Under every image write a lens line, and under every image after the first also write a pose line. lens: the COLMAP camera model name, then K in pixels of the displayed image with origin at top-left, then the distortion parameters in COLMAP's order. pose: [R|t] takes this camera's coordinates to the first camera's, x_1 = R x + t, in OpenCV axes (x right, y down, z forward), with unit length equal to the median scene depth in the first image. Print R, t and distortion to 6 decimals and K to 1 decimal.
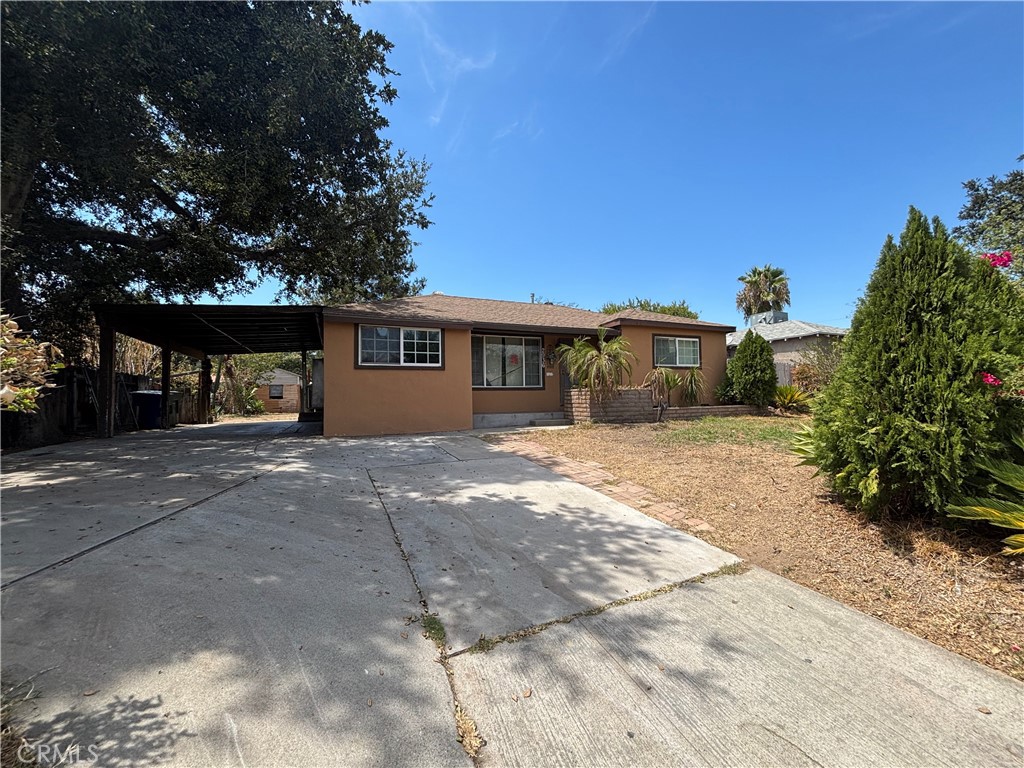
lens RADIAL K [[415.0, 0, 506.2], [0, 415.0, 390.1], [0, 0, 1]] dist [-0.000965, 0.000870]
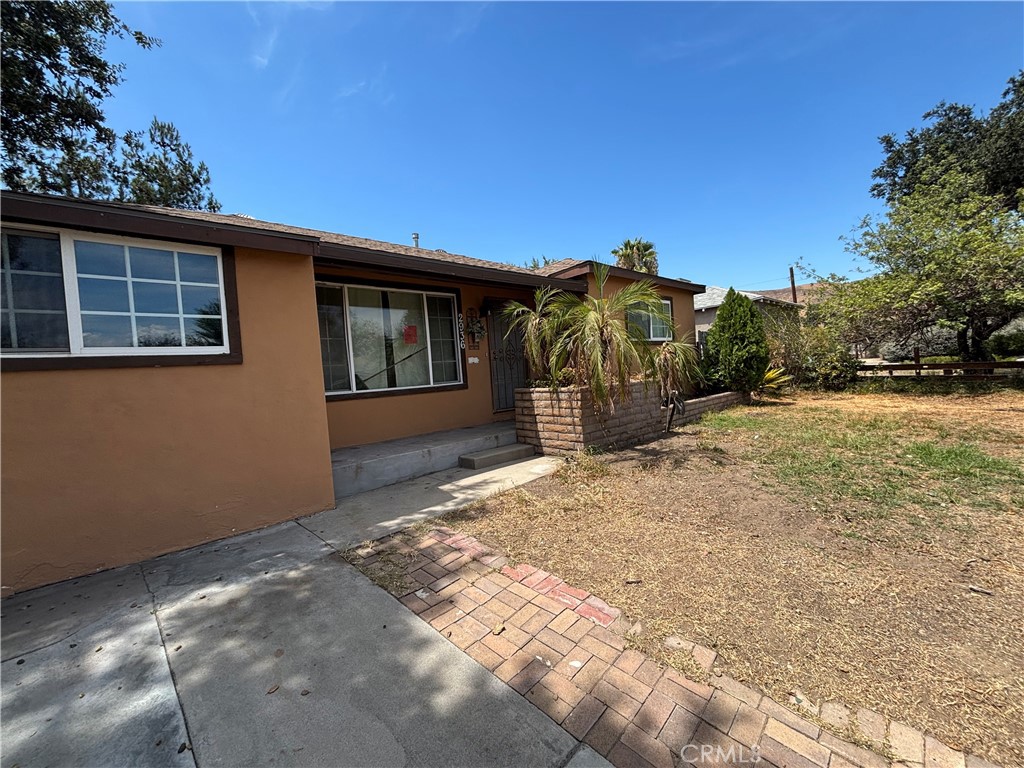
lens RADIAL K [[415.0, 0, 504.6], [0, 415.0, 378.8], [0, 0, 1]] dist [-0.000965, 0.000870]
pose [[0.947533, -0.054201, 0.315028, -0.036441], [0.046987, 0.998431, 0.030453, -0.028417], [-0.316185, -0.014053, 0.948594, 0.470277]]
